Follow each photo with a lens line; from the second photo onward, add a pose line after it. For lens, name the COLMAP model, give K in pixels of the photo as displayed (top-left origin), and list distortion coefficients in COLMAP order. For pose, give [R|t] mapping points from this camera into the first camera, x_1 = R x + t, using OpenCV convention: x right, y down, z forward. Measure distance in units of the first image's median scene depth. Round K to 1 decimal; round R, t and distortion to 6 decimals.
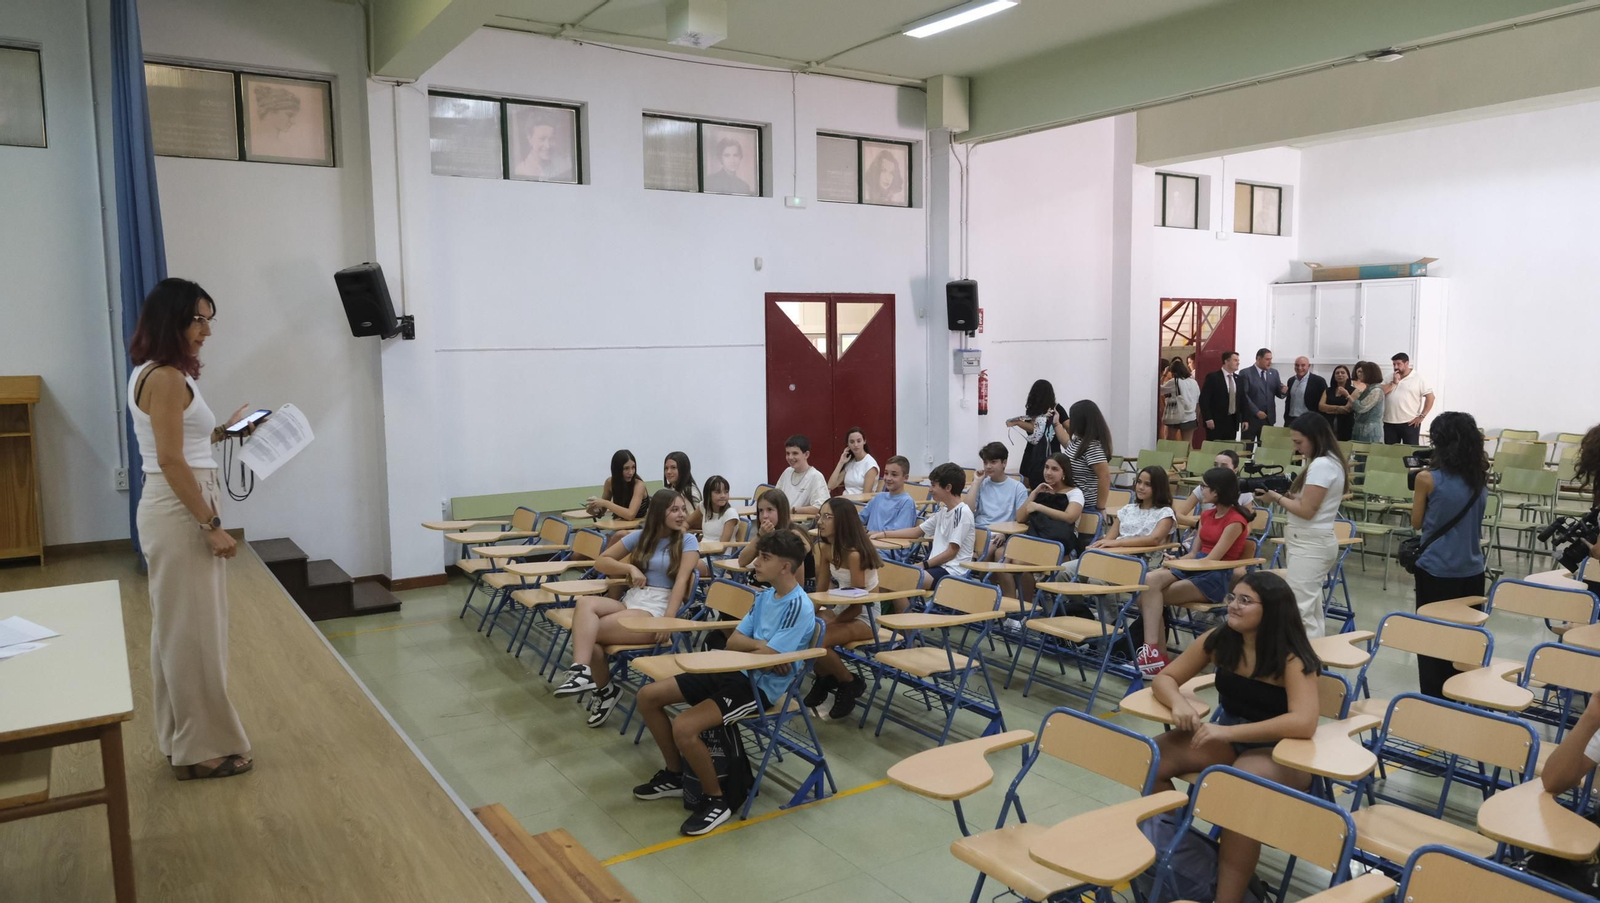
lens RADIAL K [[1058.7, 0, 800.0], [0, 1058.7, 451.5], [0, 0, 1]] dist [-0.082052, 0.000156]
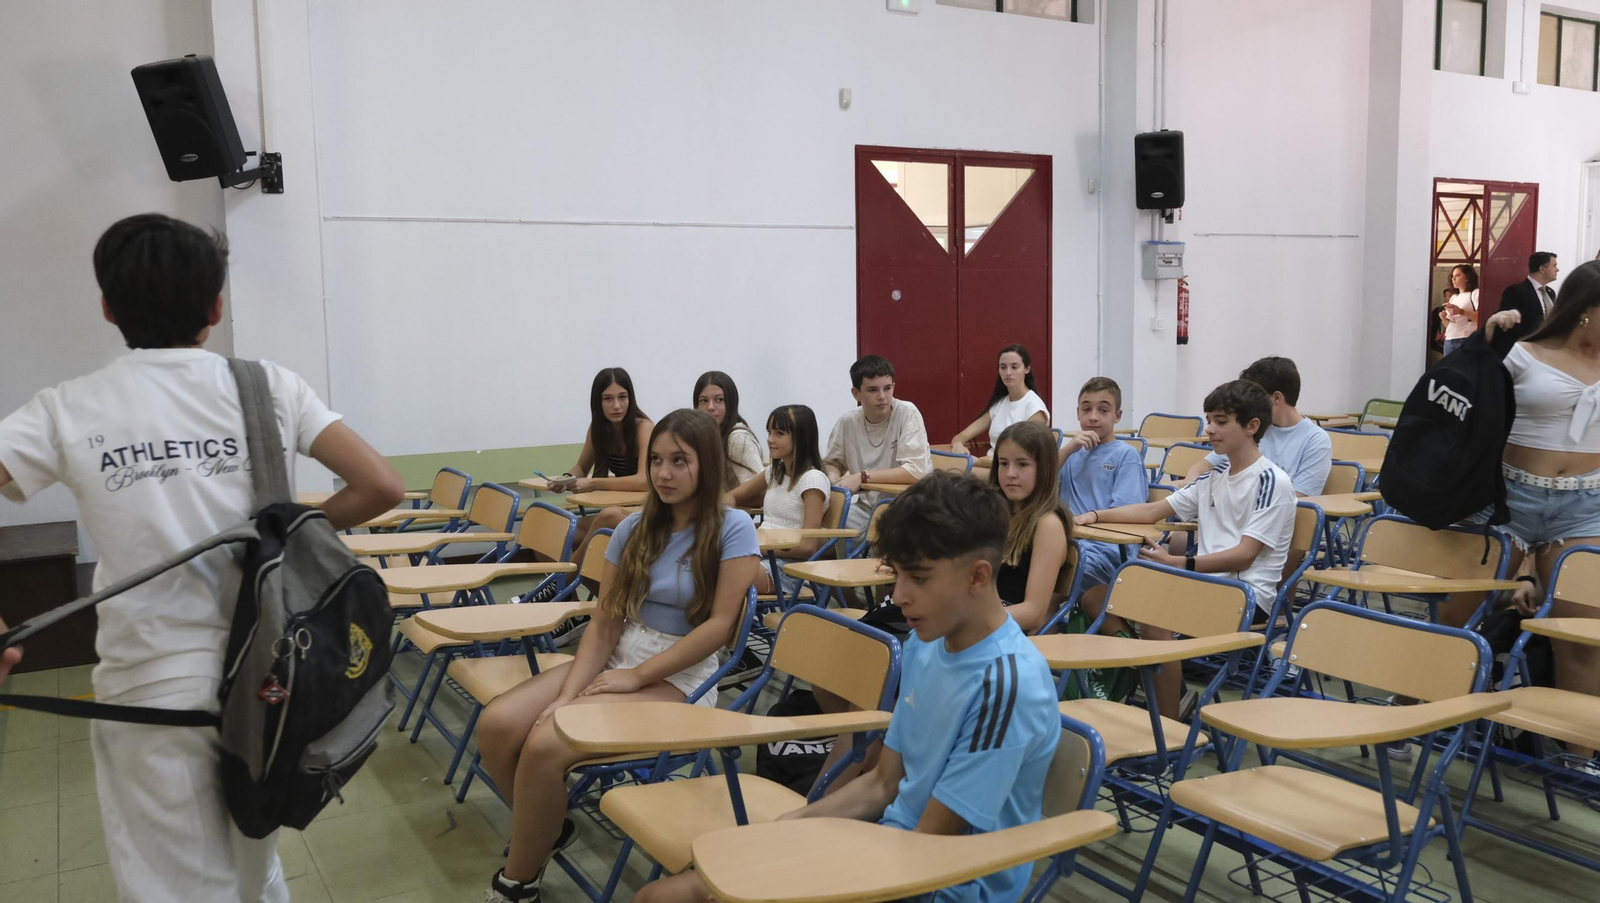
lens RADIAL K [[1241.0, 0, 800.0], [0, 1241.0, 451.5], [0, 0, 1]] dist [-0.084791, -0.002017]
pose [[0.998567, 0.003545, -0.053397, -0.025593], [-0.002811, 0.999901, 0.013815, 0.024485], [0.053441, -0.013645, 0.998478, 0.245901]]
